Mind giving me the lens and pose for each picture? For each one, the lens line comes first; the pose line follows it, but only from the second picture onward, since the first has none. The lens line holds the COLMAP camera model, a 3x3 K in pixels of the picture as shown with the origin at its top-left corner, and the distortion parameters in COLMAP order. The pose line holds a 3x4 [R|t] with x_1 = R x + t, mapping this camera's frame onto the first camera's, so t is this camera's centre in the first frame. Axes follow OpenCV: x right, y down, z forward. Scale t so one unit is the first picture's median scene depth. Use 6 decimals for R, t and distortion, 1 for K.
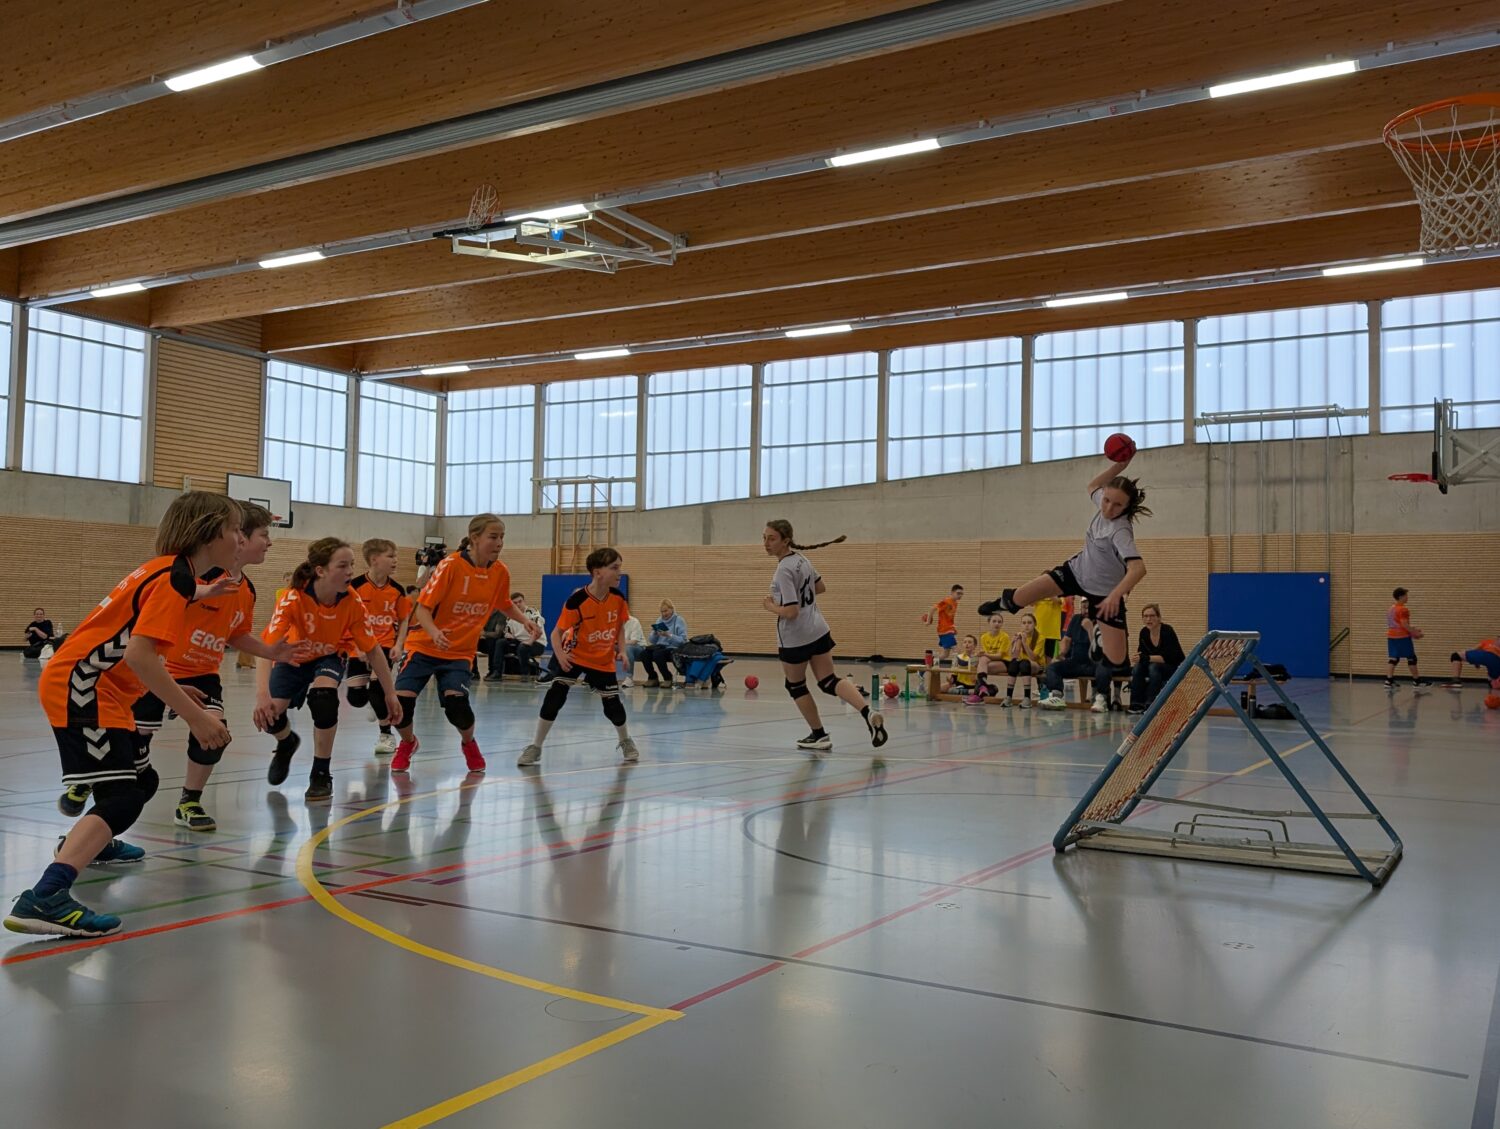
lens RADIAL K [[1391.5, 0, 739.6], [0, 1391.5, 574.6], [0, 0, 1]] dist [0.025159, 0.000000]
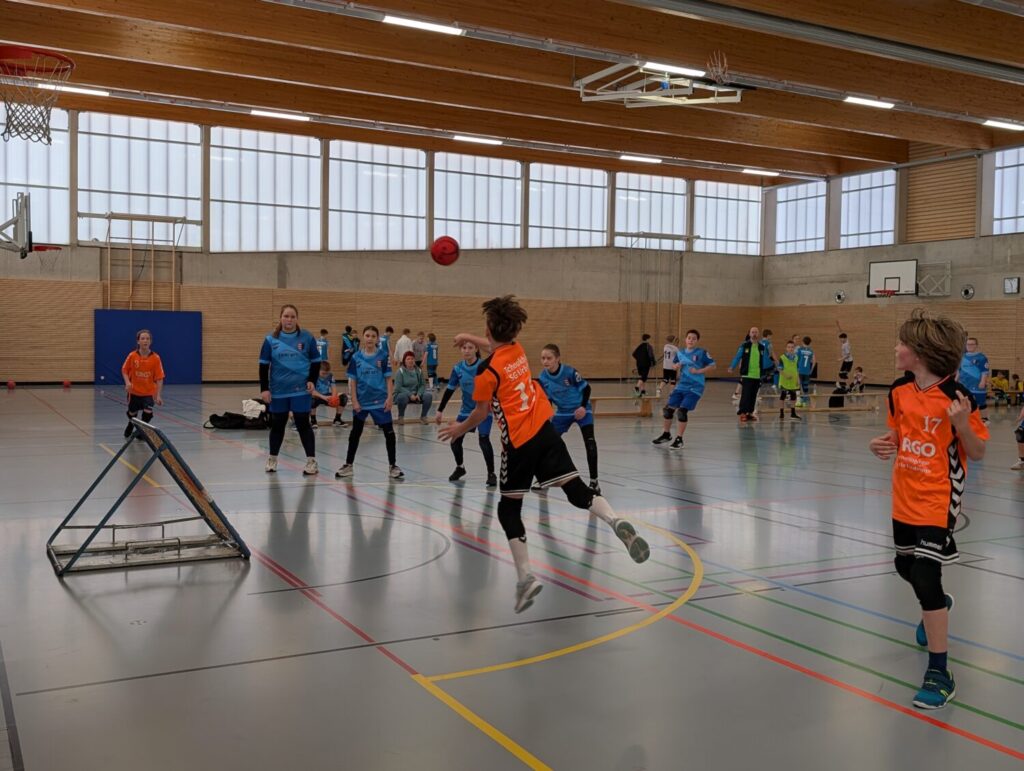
lens RADIAL K [[1046.4, 0, 527.5], [0, 1046.4, 394.6], [0, 0, 1]] dist [0.021785, 0.000000]
pose [[0.479277, -0.056624, 0.875835, -0.736793], [-0.039261, 0.995534, 0.085847, -0.016863], [-0.876785, -0.075531, 0.474913, 0.410475]]
